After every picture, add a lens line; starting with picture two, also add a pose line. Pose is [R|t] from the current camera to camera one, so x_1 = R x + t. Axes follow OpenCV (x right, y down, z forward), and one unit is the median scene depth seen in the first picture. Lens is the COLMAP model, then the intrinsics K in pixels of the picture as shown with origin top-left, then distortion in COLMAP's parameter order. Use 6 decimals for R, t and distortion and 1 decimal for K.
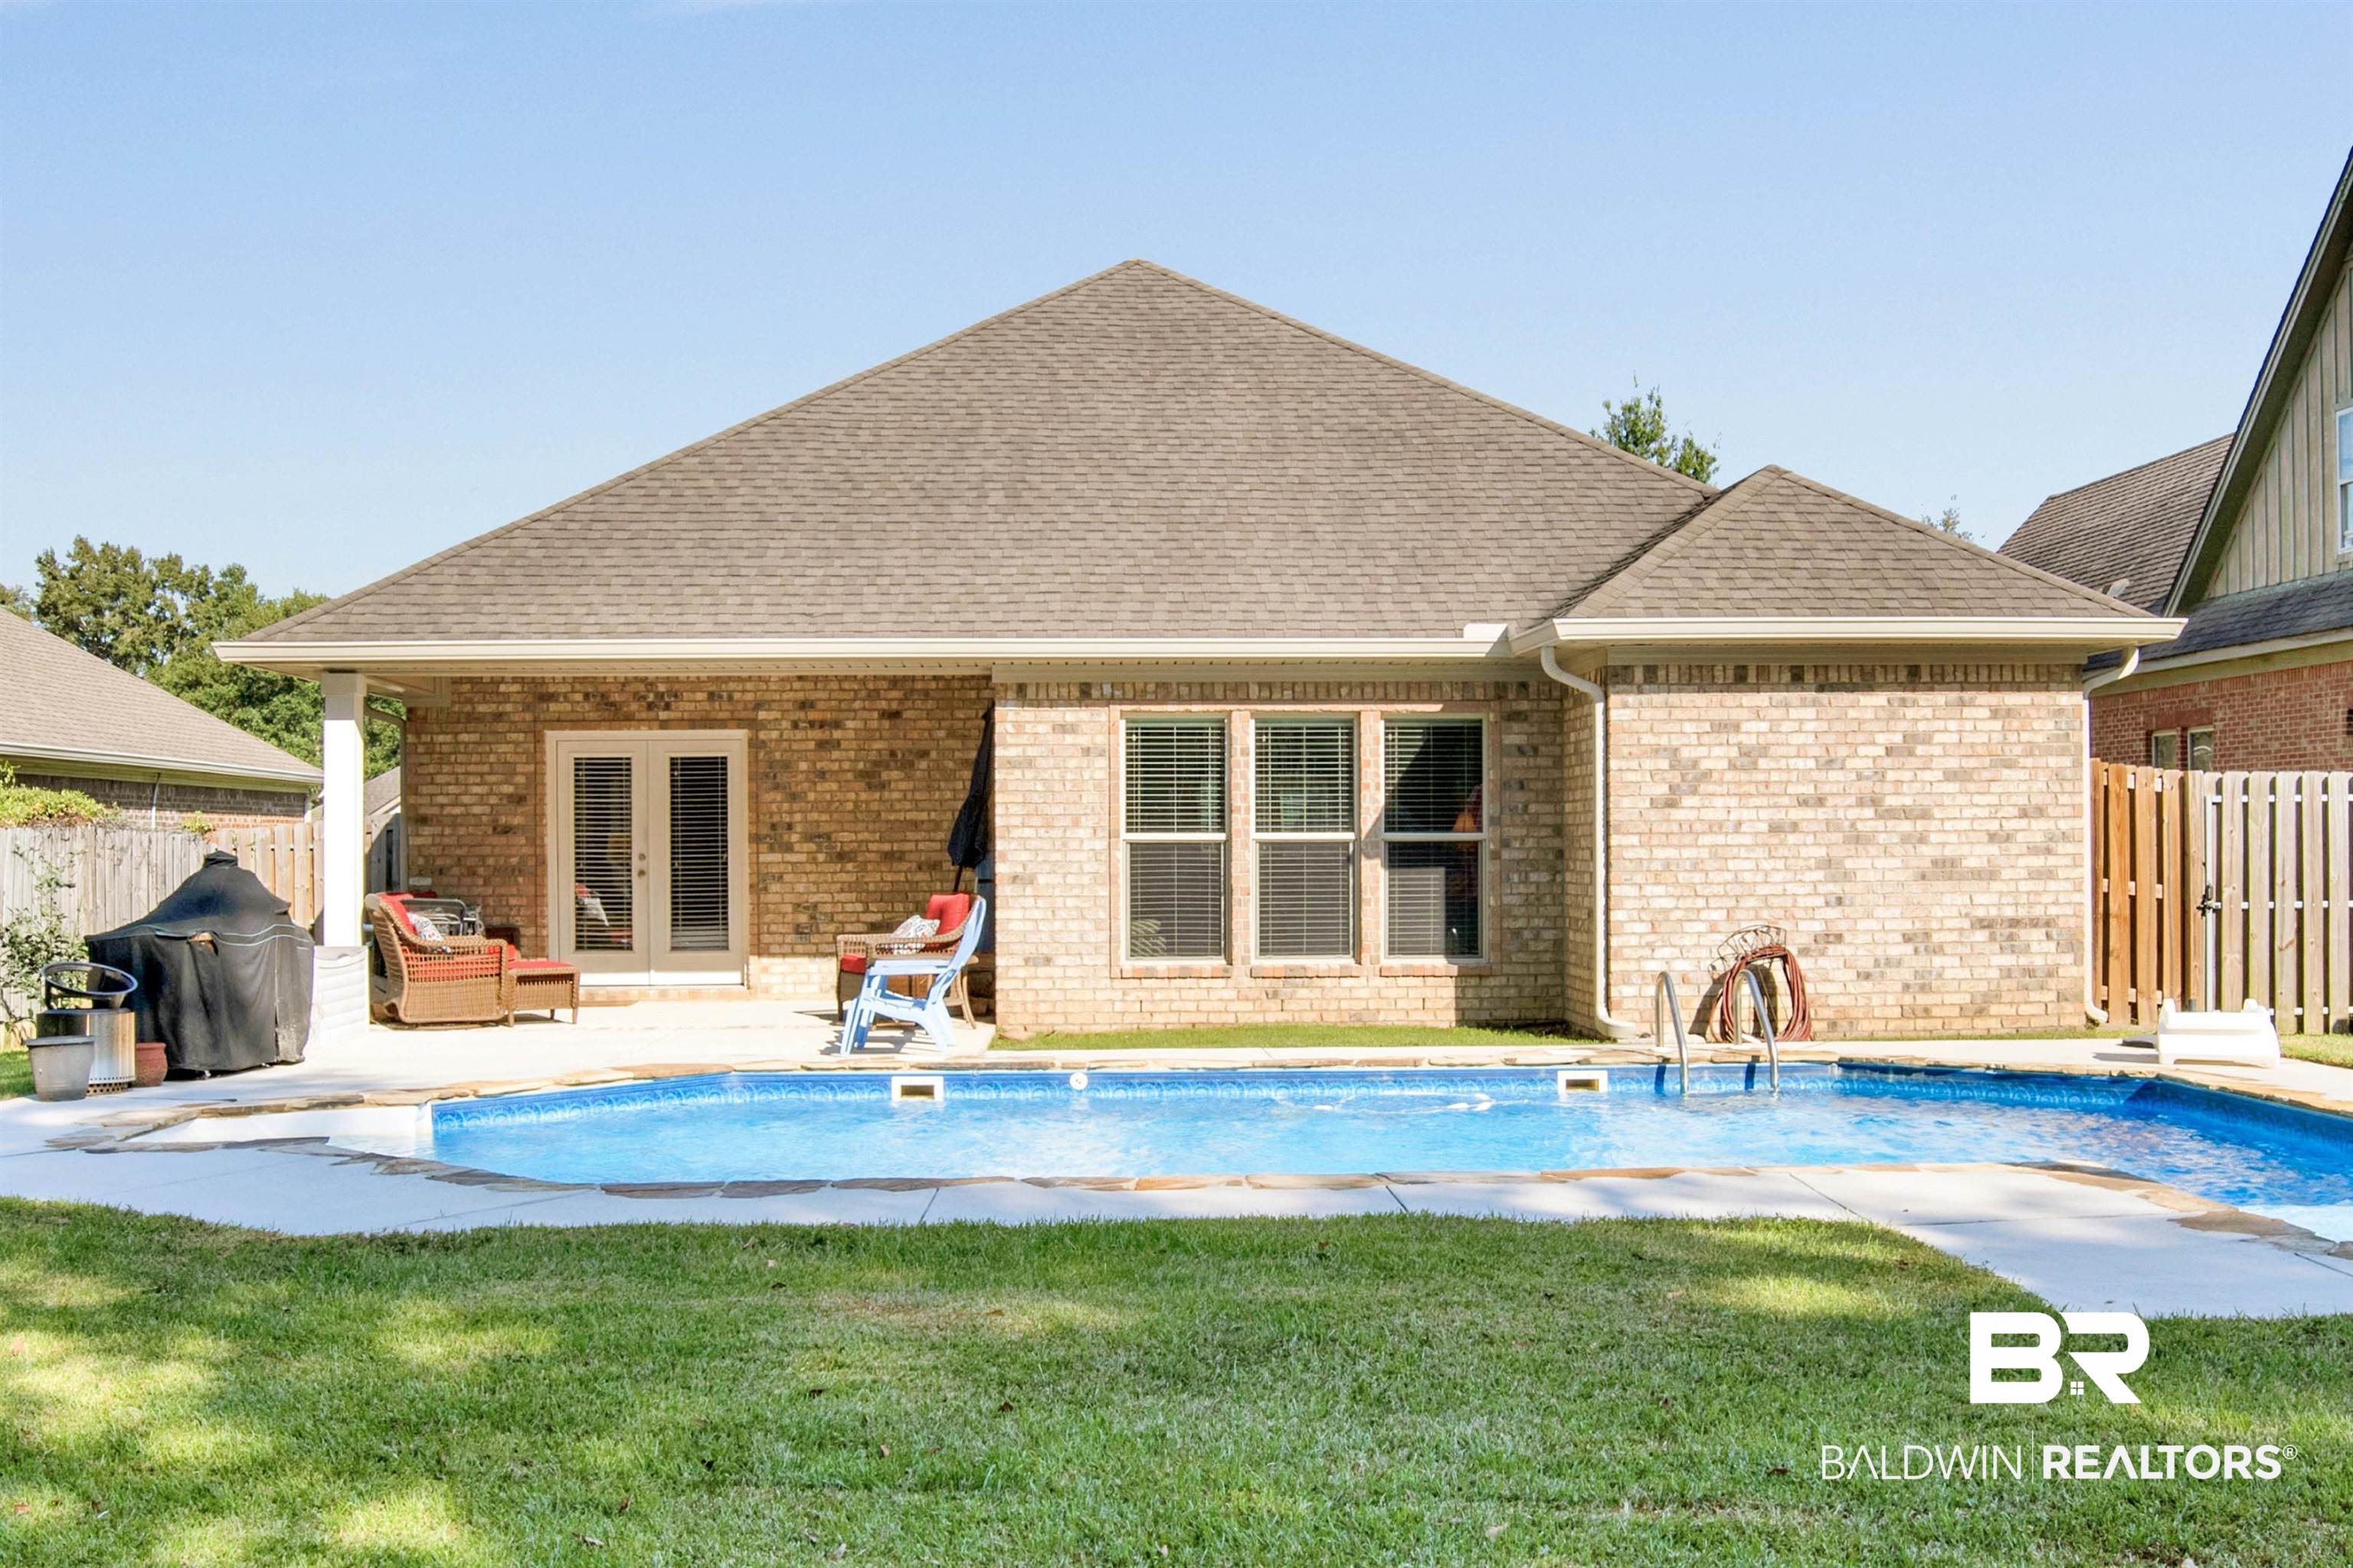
lens RADIAL K [[2400.4, 0, 1182.0], [0, 2400.4, 864.8], [0, 0, 1]] dist [-0.069660, 0.019961]
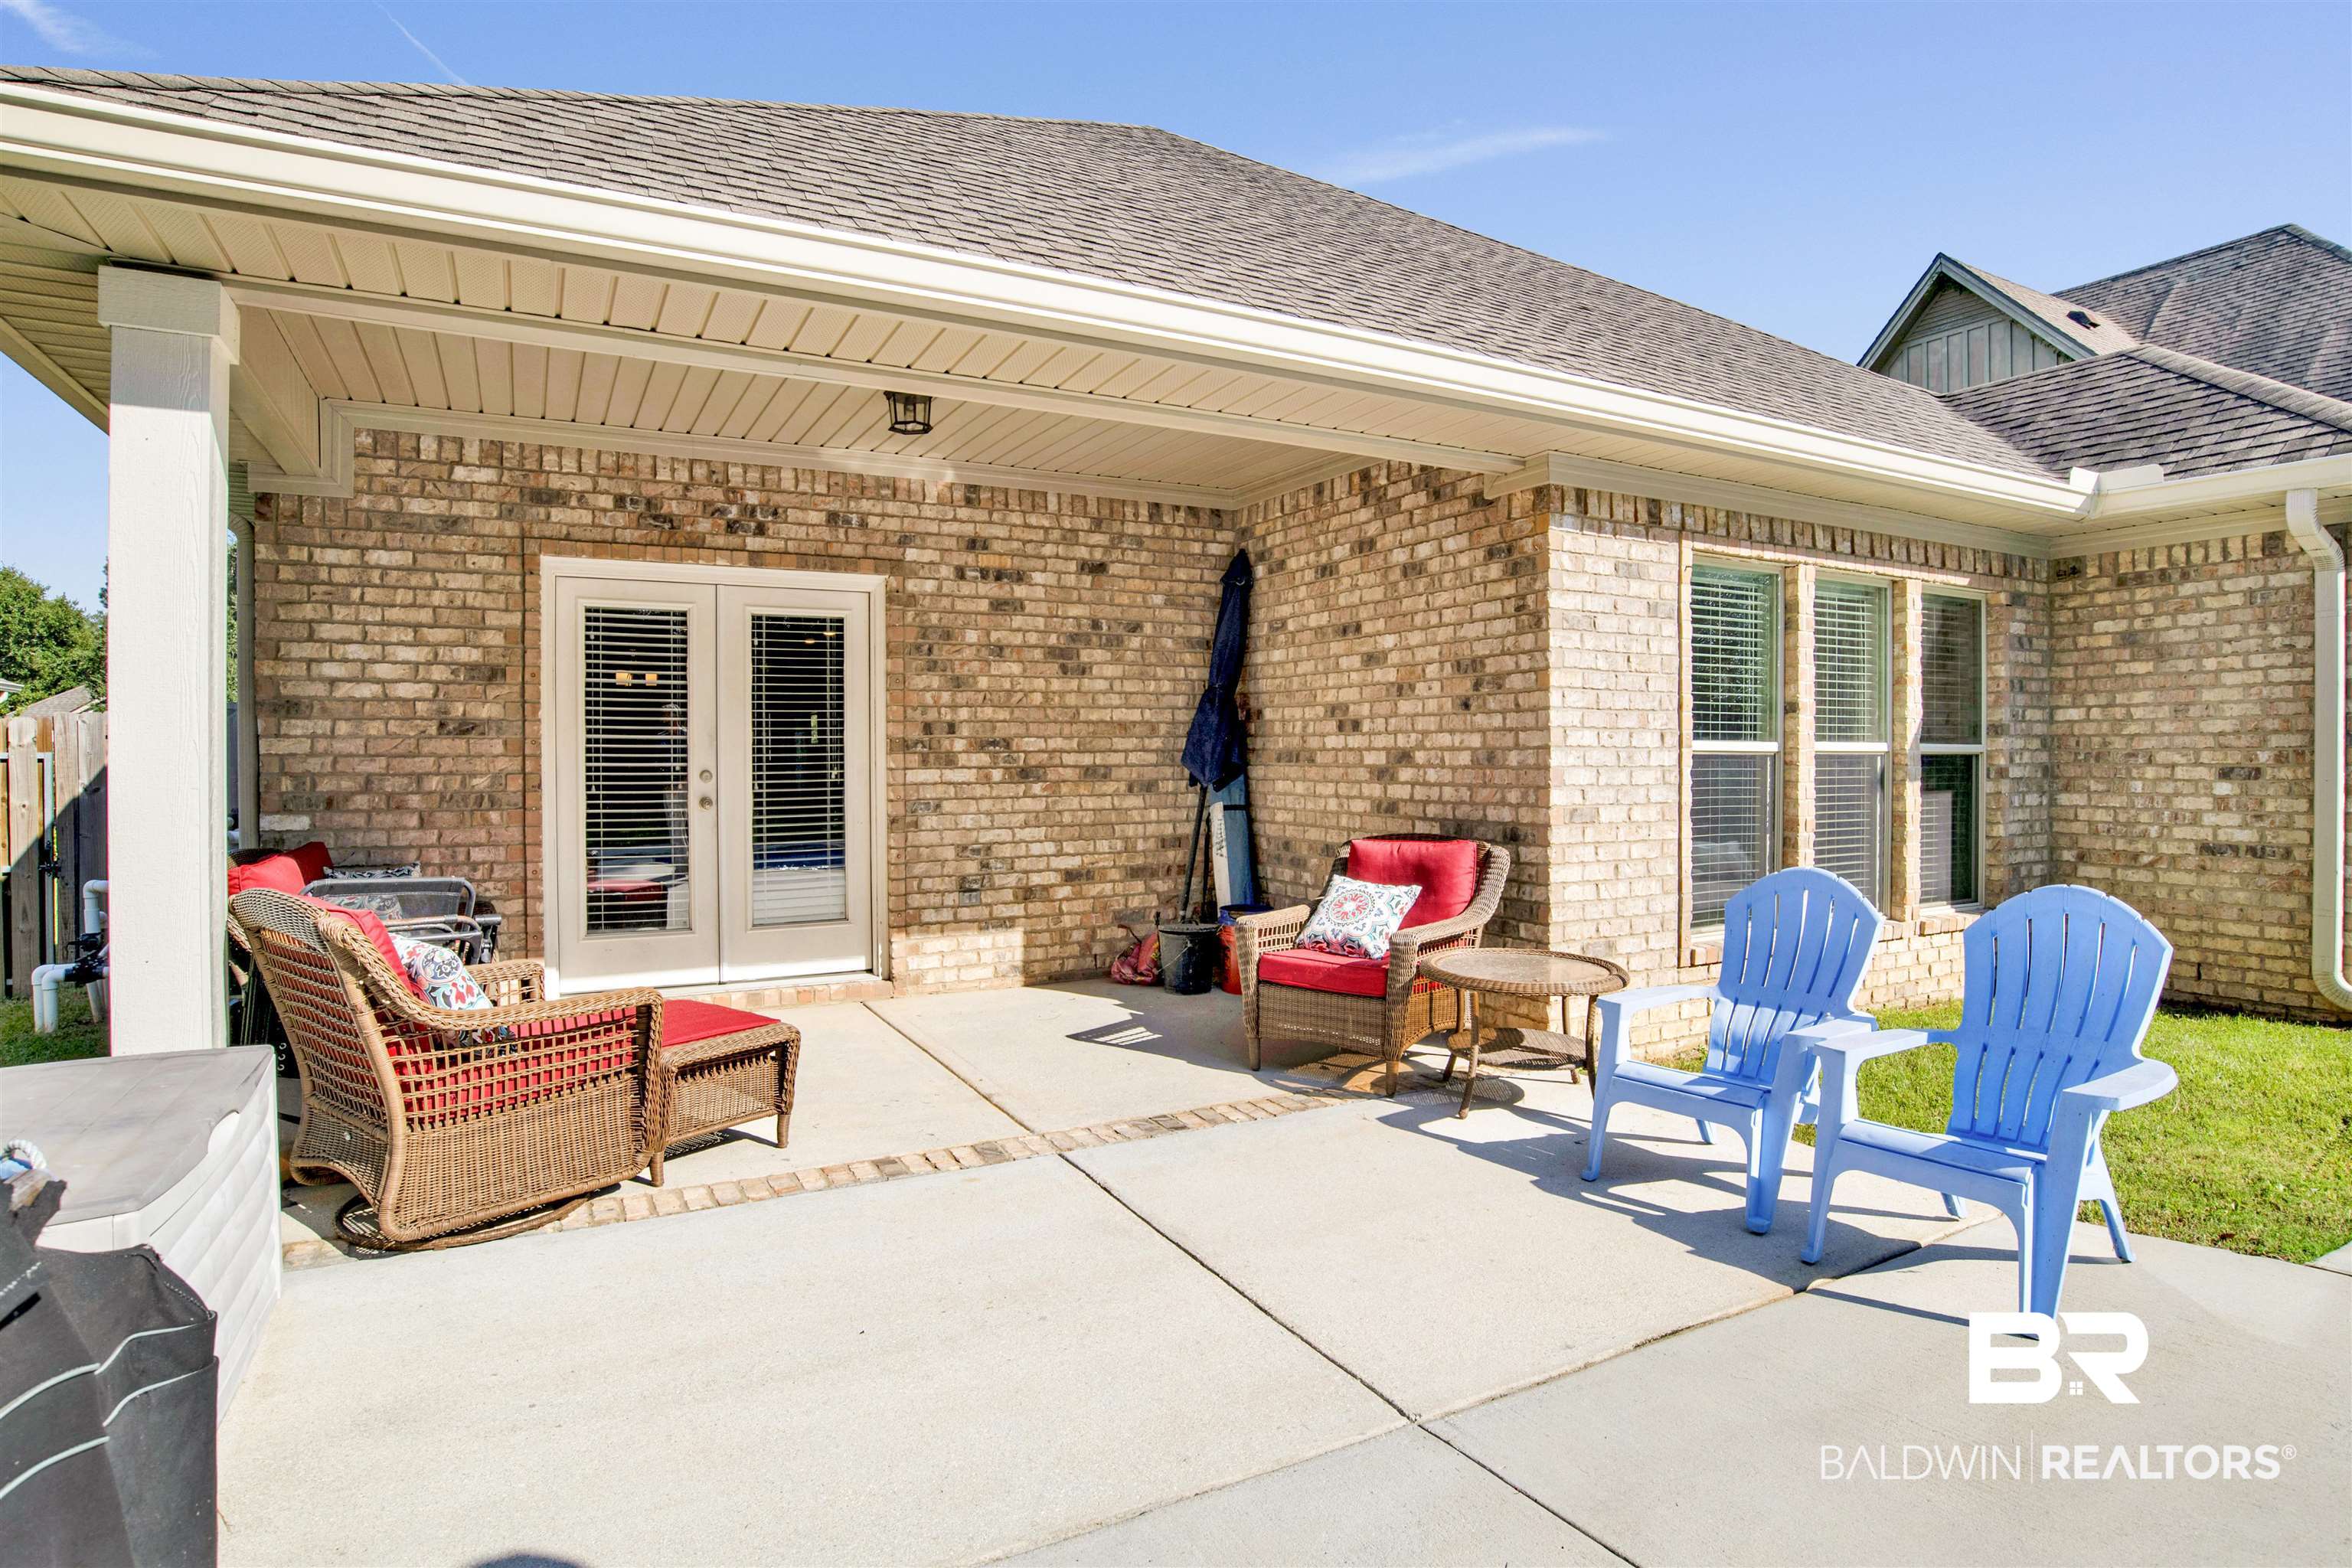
lens RADIAL K [[1322.3, 0, 1264.0], [0, 1322.3, 779.8], [0, 0, 1]] dist [-0.075134, 0.028196]
pose [[0.898095, -0.004420, 0.439779, -0.246127], [0.000275, 0.999955, 0.009488, -0.005208], [-0.439801, -0.008400, 0.898056, 0.641315]]
